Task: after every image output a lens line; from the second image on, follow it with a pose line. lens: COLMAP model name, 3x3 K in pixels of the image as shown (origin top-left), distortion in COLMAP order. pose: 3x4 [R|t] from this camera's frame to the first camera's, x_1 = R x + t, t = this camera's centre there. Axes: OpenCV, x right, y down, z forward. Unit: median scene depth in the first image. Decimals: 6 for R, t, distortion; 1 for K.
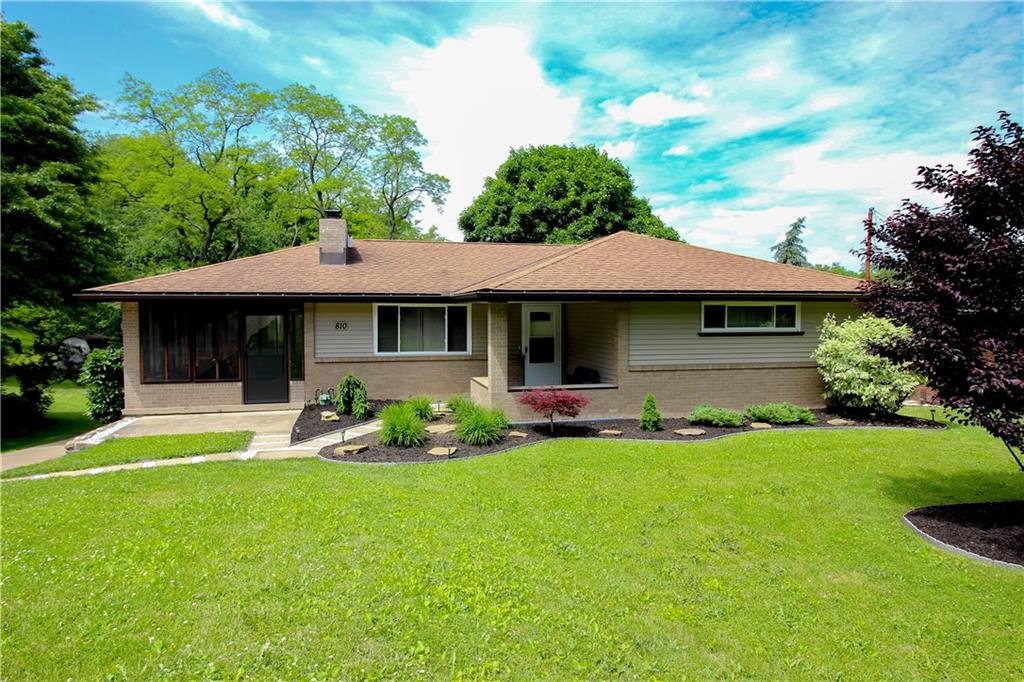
lens RADIAL K [[617.6, 0, 512.0], [0, 617.6, 341.0], [0, 0, 1]] dist [0.025238, 0.000091]
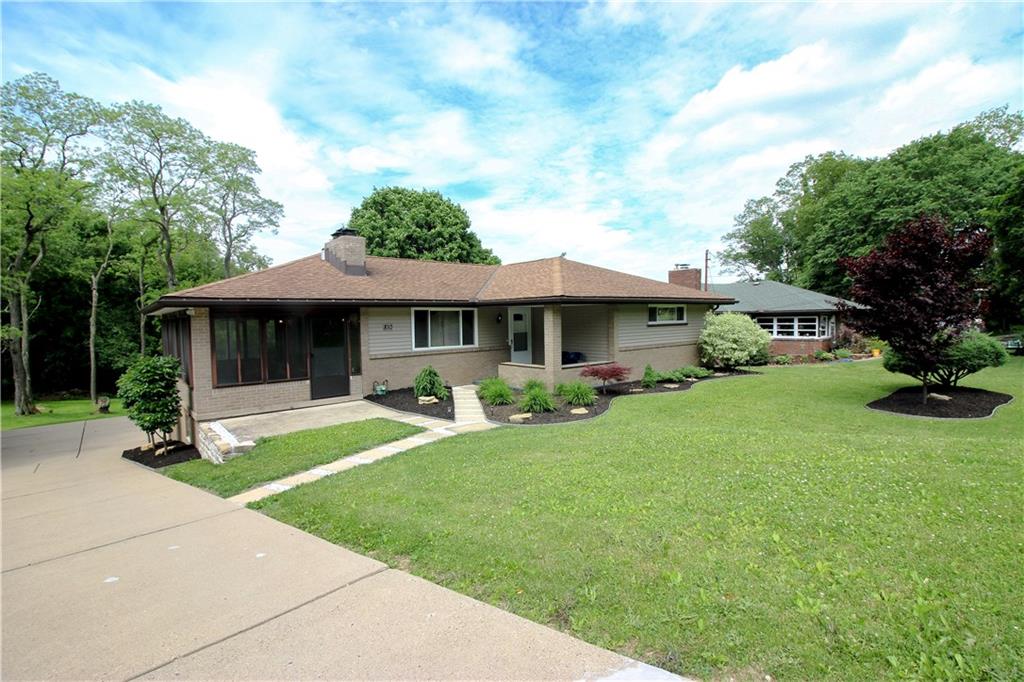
lens RADIAL K [[473.7, 0, 512.0], [0, 473.7, 341.0], [0, 0, 1]] dist [0.002115, -0.012042]
pose [[0.887249, -0.038841, 0.459653, -0.474050], [0.039750, 0.999180, 0.007702, 0.004642], [-0.459575, 0.011437, 0.888065, 0.084194]]
